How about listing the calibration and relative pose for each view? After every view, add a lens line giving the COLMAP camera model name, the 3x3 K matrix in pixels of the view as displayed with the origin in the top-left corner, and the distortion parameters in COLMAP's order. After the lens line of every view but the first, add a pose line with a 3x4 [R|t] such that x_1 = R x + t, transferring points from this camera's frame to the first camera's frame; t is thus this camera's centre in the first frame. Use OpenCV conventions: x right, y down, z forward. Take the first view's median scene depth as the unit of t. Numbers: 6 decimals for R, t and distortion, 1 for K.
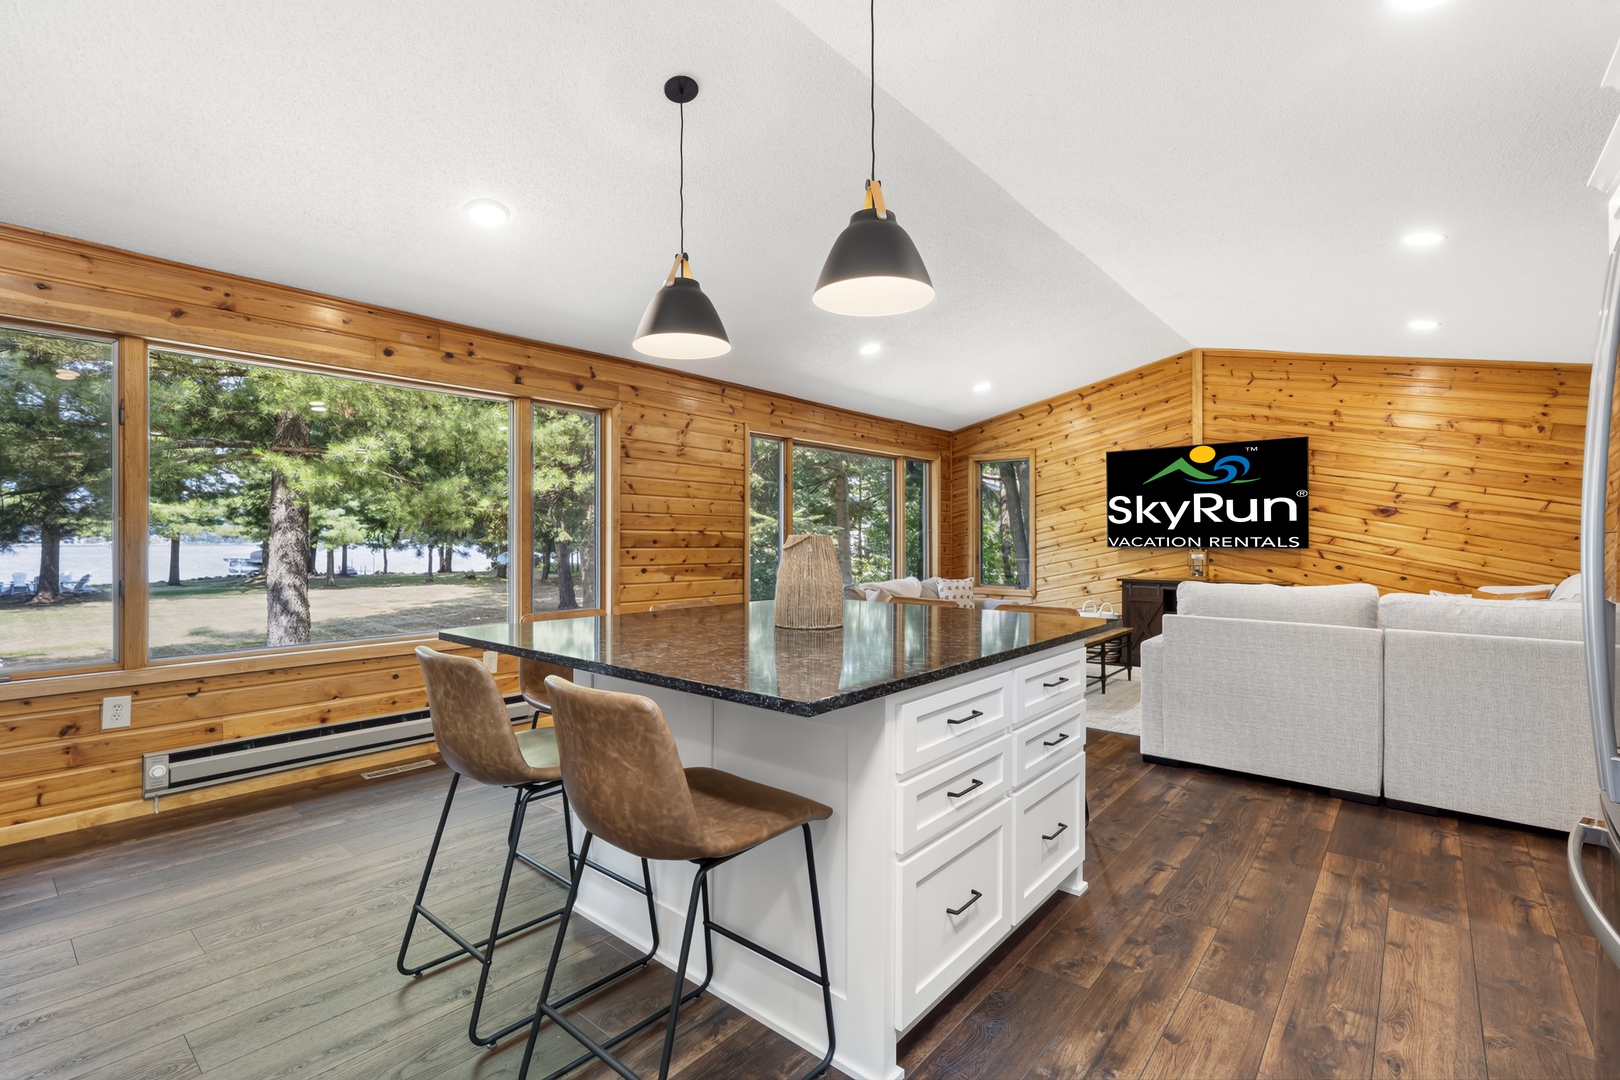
lens RADIAL K [[729.6, 0, 803.1], [0, 729.6, 541.1], [0, 0, 1]] dist [-0.006740, 0.000645]
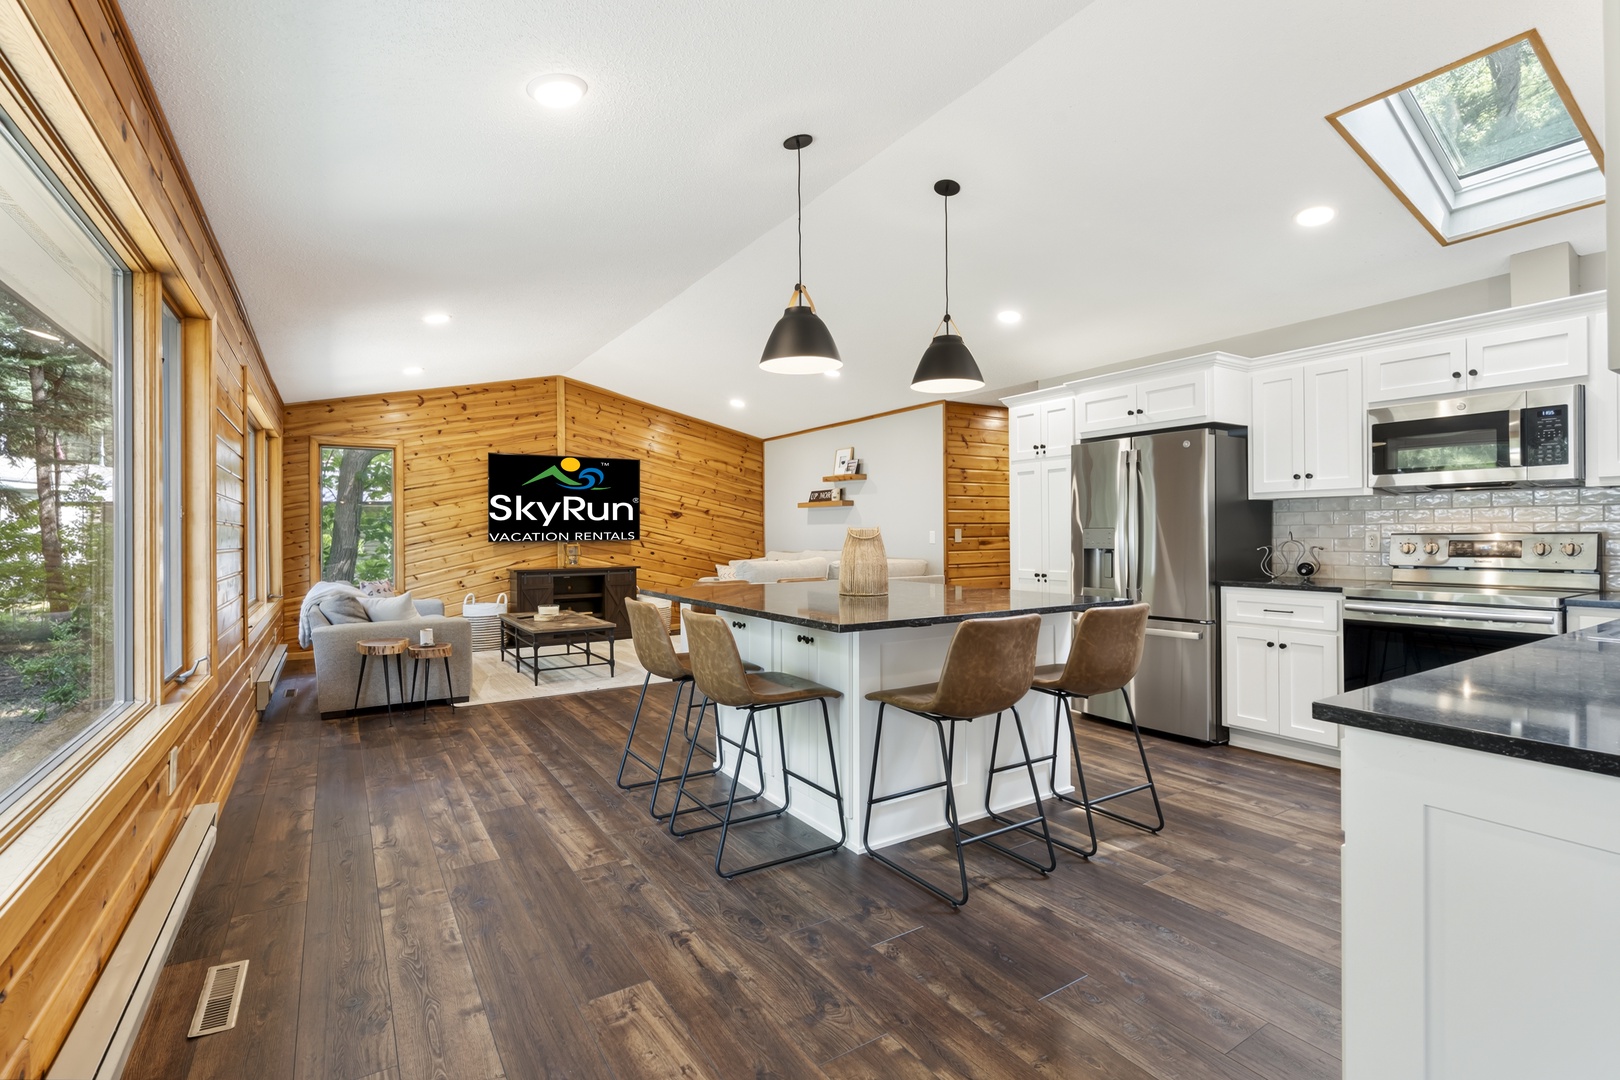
lens RADIAL K [[736.3, 0, 803.5], [0, 736.3, 535.2], [0, 0, 1]] dist [-0.006266, 0.001518]
pose [[0.296193, -0.005388, 0.955113, -0.522530], [0.009618, 0.999950, 0.002658, -0.000320], [-0.955080, 0.008399, 0.296230, 0.267333]]
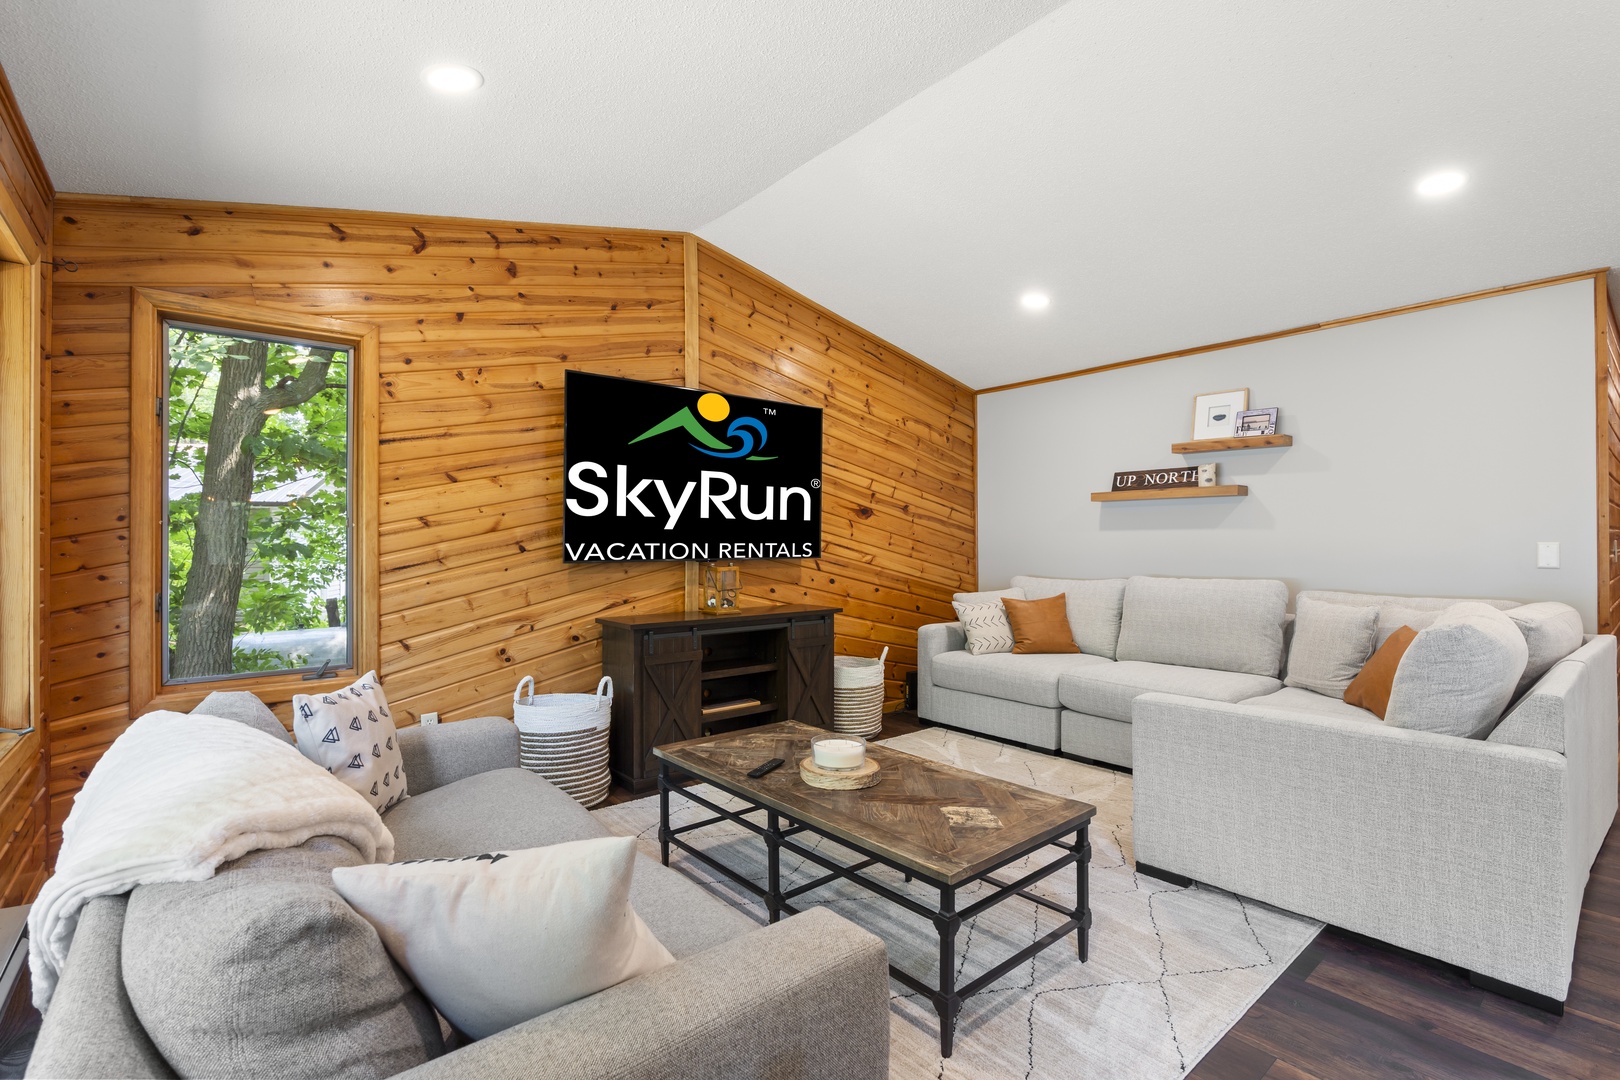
lens RADIAL K [[736.3, 0, 803.5], [0, 736.3, 535.2], [0, 0, 1]] dist [-0.006266, 0.001518]
pose [[0.174804, 0.012194, 0.984528, -0.049003], [0.006459, 0.999888, -0.013531, -0.002908], [-0.984582, 0.008724, 0.174705, 0.831707]]
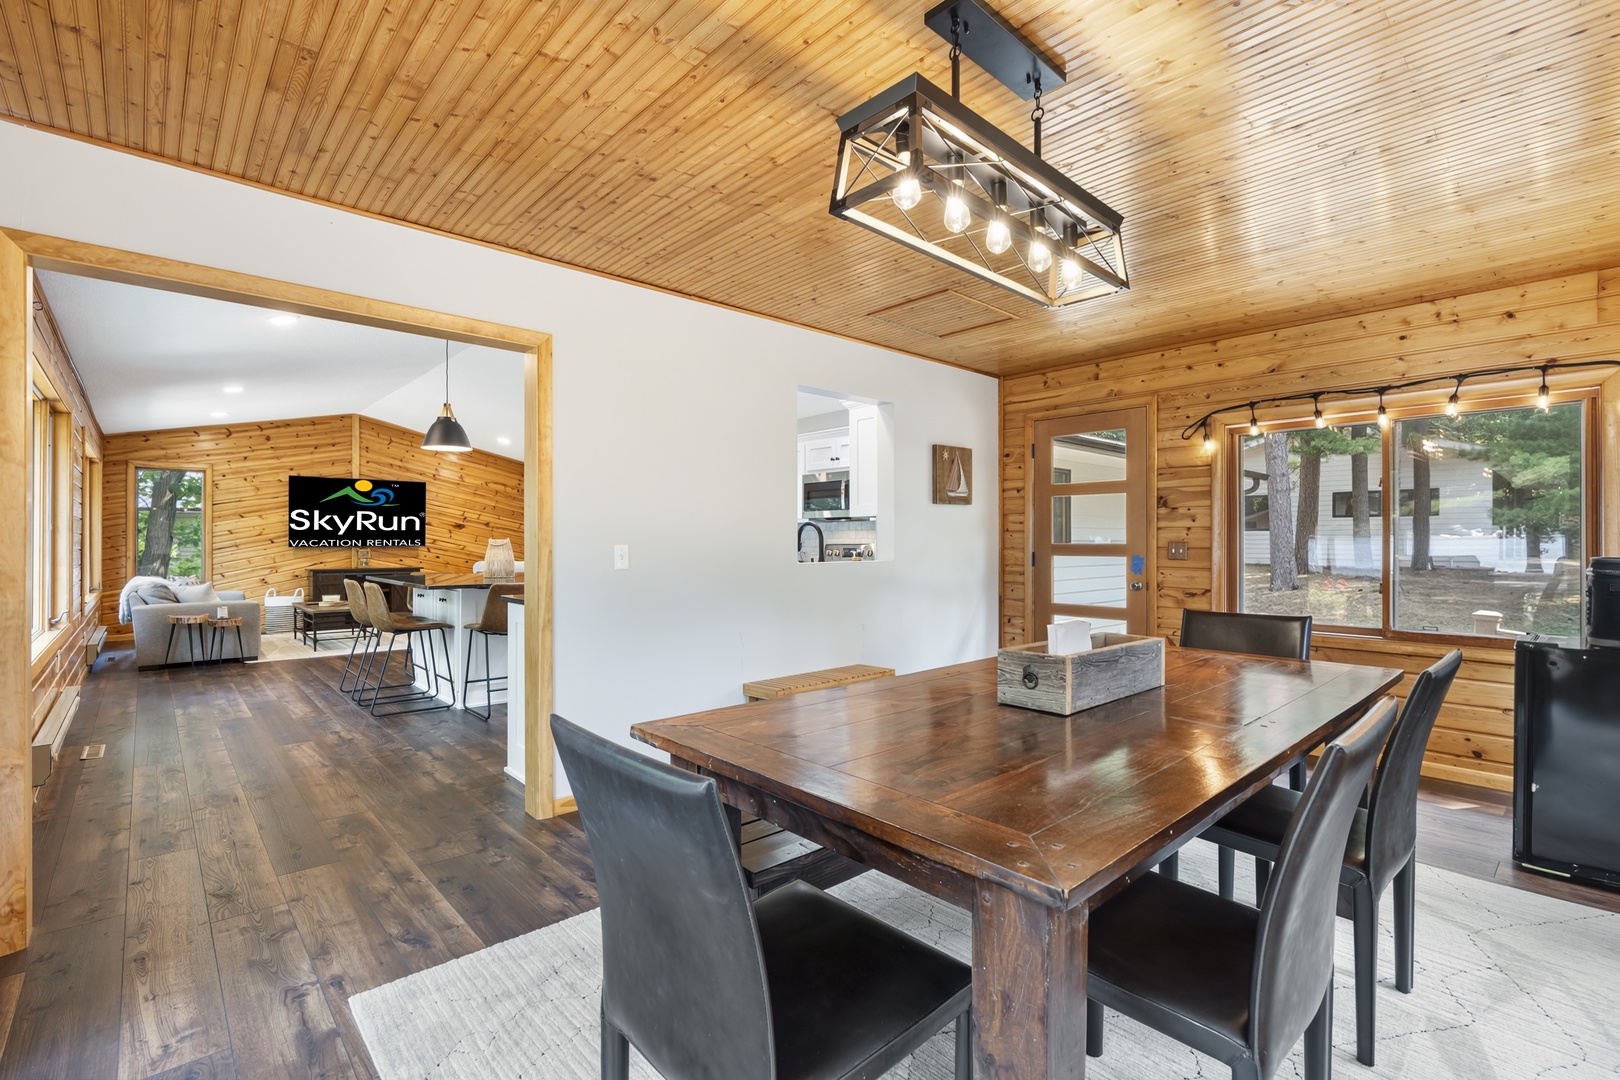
lens RADIAL K [[729.6, 0, 803.1], [0, 729.6, 541.1], [0, 0, 1]] dist [-0.006740, 0.000645]
pose [[0.131357, 0.000317, 0.991335, -0.852408], [0.002460, 0.999997, -0.000646, 0.000292], [-0.991332, 0.002523, 0.131356, -0.112170]]
